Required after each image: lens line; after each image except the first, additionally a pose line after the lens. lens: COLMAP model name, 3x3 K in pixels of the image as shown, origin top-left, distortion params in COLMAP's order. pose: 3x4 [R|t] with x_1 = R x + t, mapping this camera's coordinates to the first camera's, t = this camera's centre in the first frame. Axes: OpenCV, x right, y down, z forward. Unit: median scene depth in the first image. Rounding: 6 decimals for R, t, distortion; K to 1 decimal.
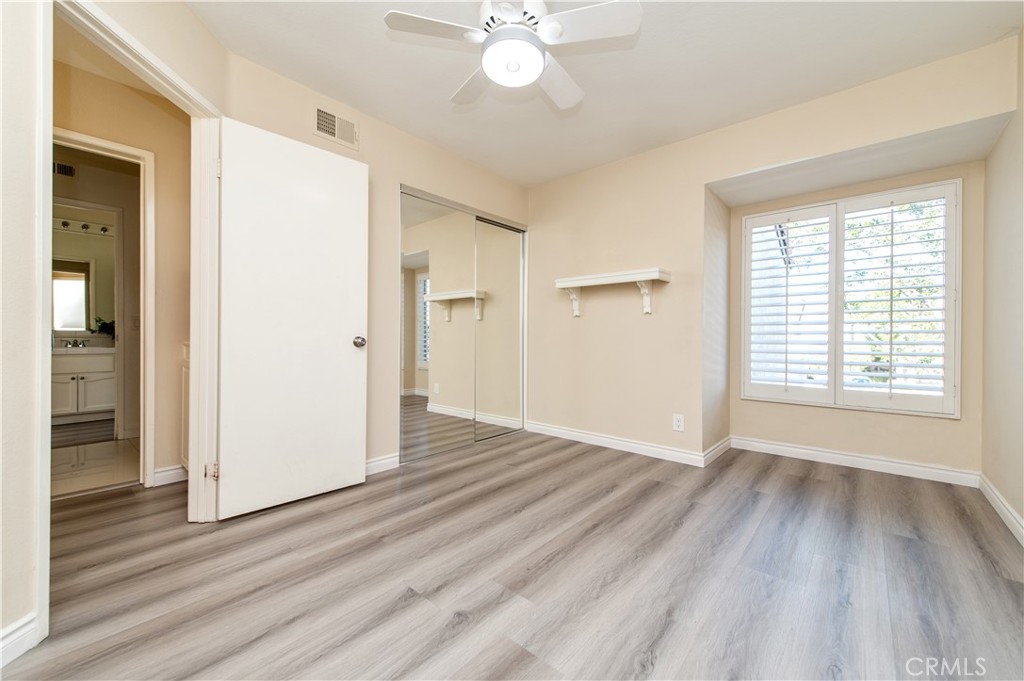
lens RADIAL K [[401.7, 0, 512.3], [0, 401.7, 337.4], [0, 0, 1]] dist [0.016454, -0.002916]
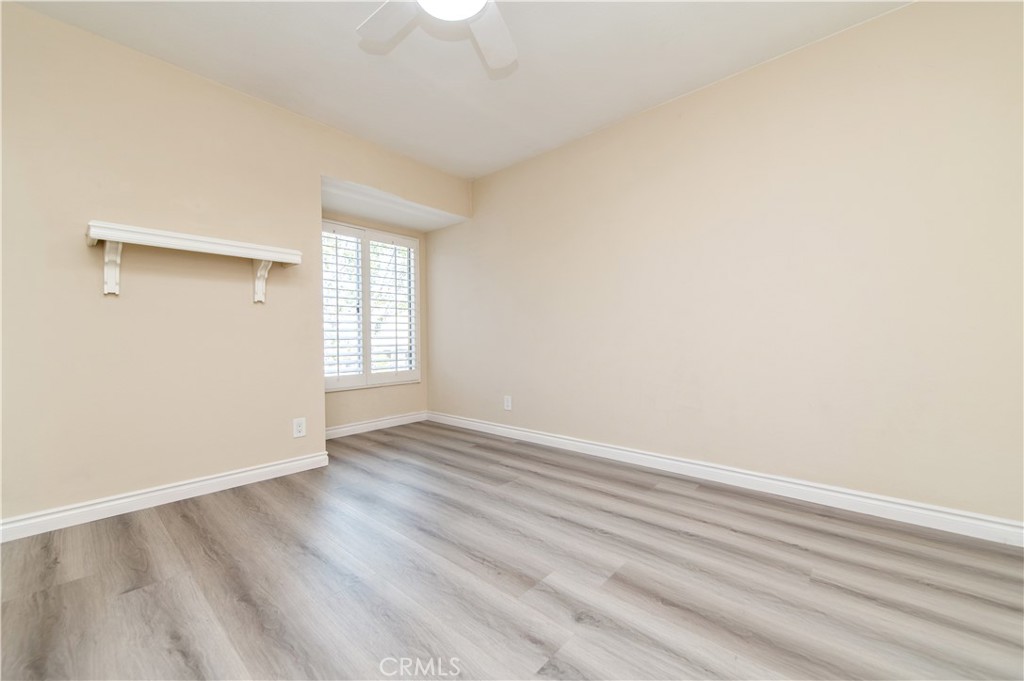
lens RADIAL K [[401.7, 0, 511.6], [0, 401.7, 340.2], [0, 0, 1]] dist [0.016454, -0.002916]
pose [[0.004076, -0.008472, 0.999956, -0.520510], [0.009424, 0.999920, 0.008433, 0.014495], [-0.999947, 0.009390, 0.004156, 0.560774]]
